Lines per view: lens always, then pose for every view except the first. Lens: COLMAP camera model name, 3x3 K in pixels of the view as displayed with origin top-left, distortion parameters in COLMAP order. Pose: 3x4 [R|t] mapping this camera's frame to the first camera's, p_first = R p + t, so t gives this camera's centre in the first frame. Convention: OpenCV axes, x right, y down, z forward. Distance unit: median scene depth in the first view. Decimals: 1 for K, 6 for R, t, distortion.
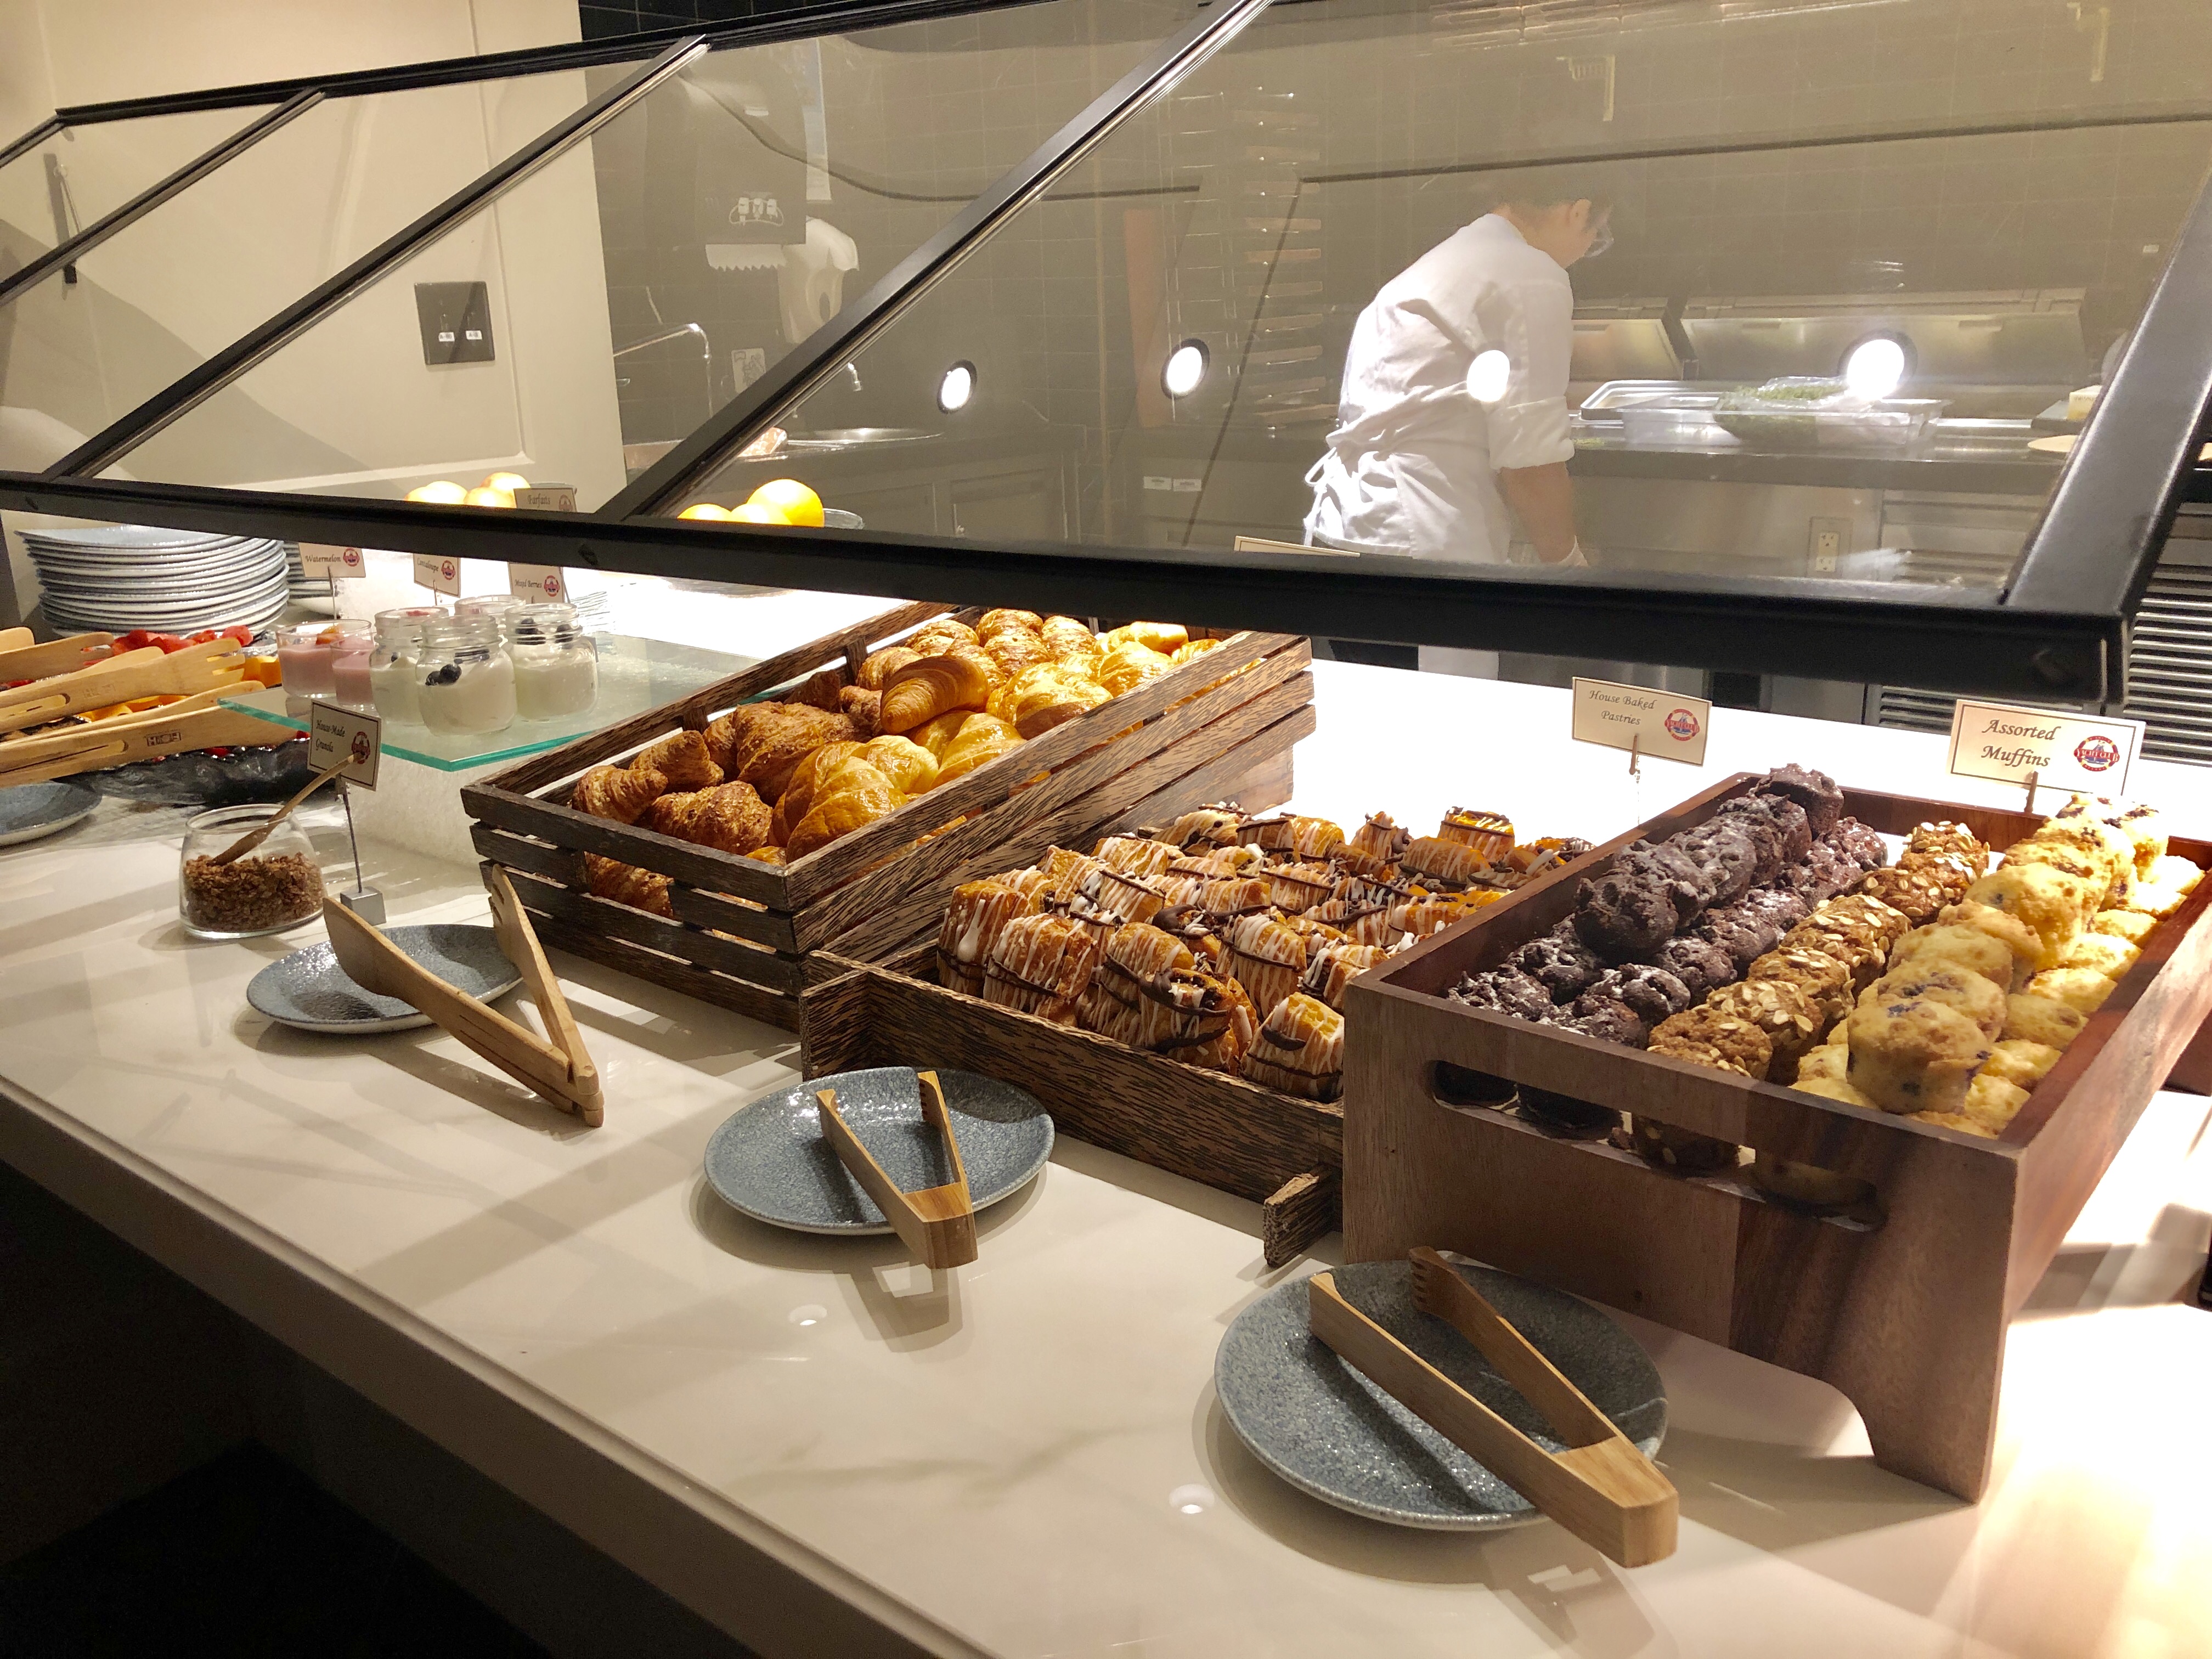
lens RADIAL K [[1841.9, 0, 1106.1], [0, 1841.9, 830.3], [0, 0, 1]] dist [0.035566, -0.006732]
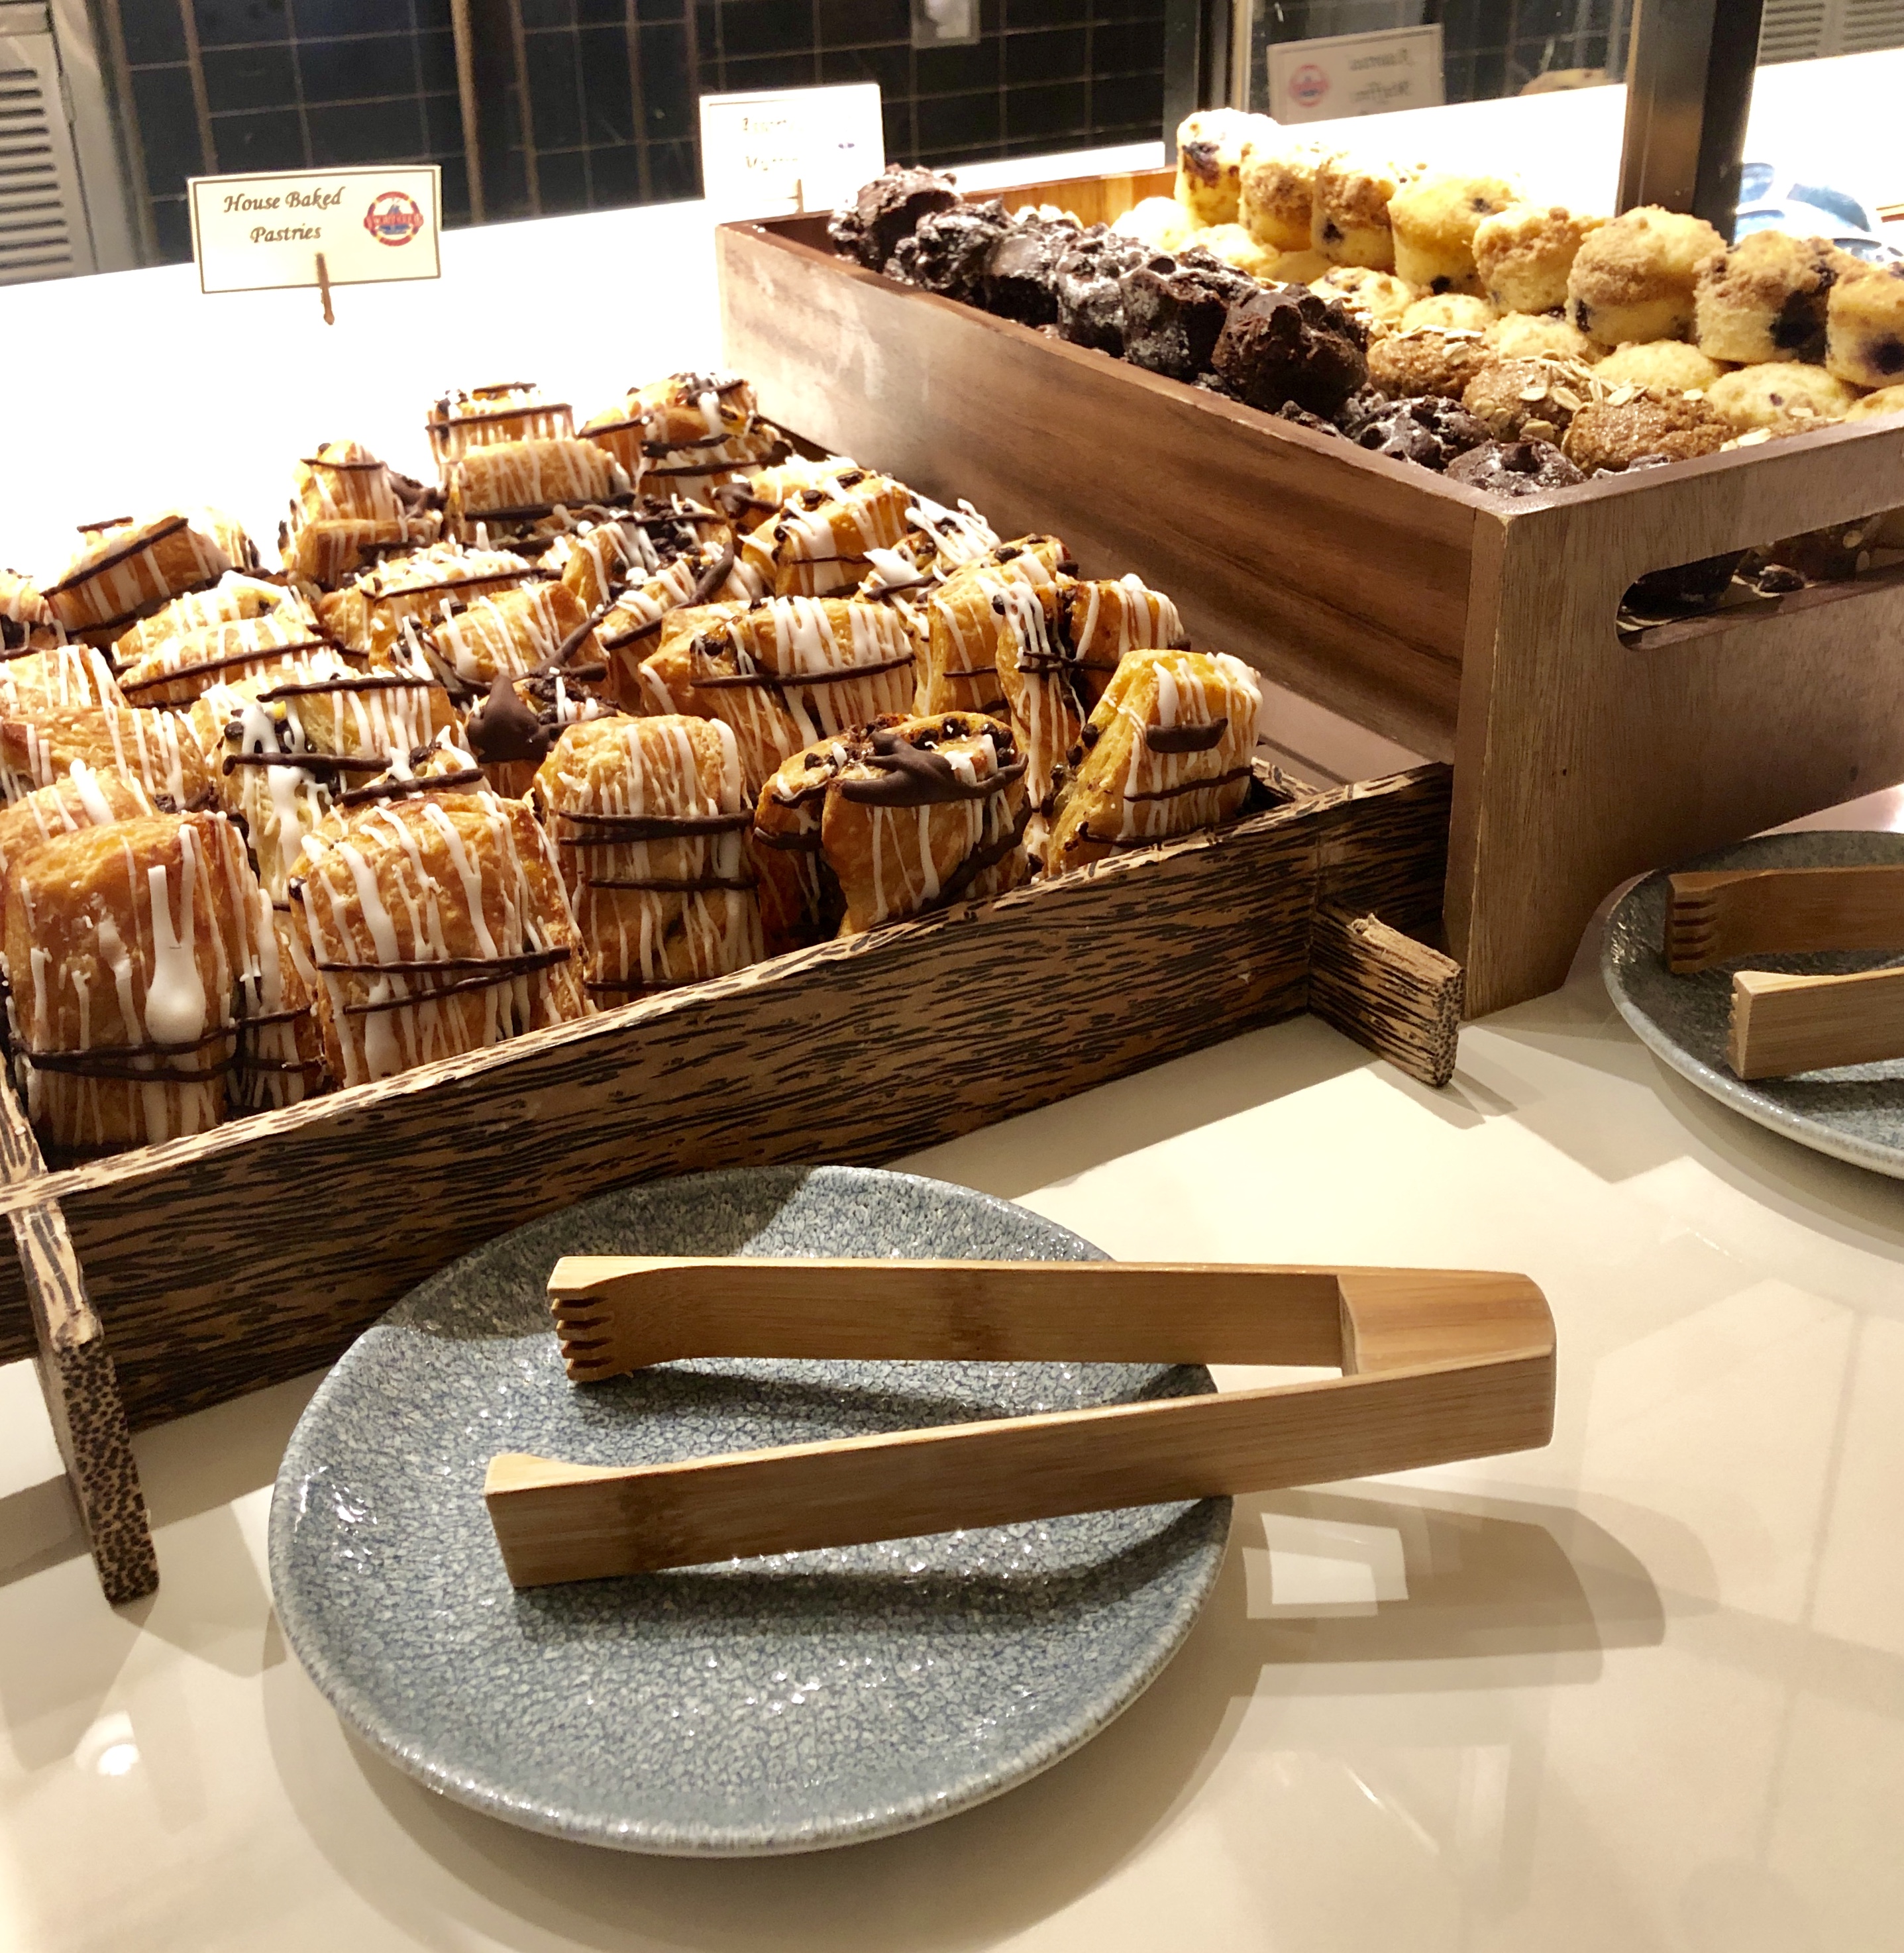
lens RADIAL K [[2303.0, 0, 953.5], [0, 2303.0, 973.9], [0, 0, 1]] dist [0.025488, 0.000000]
pose [[0.323594, -0.444999, 0.835023, -0.427275], [0.280014, 0.888013, 0.364725, -0.070794], [-0.903814, 0.115796, 0.411962, 0.687469]]
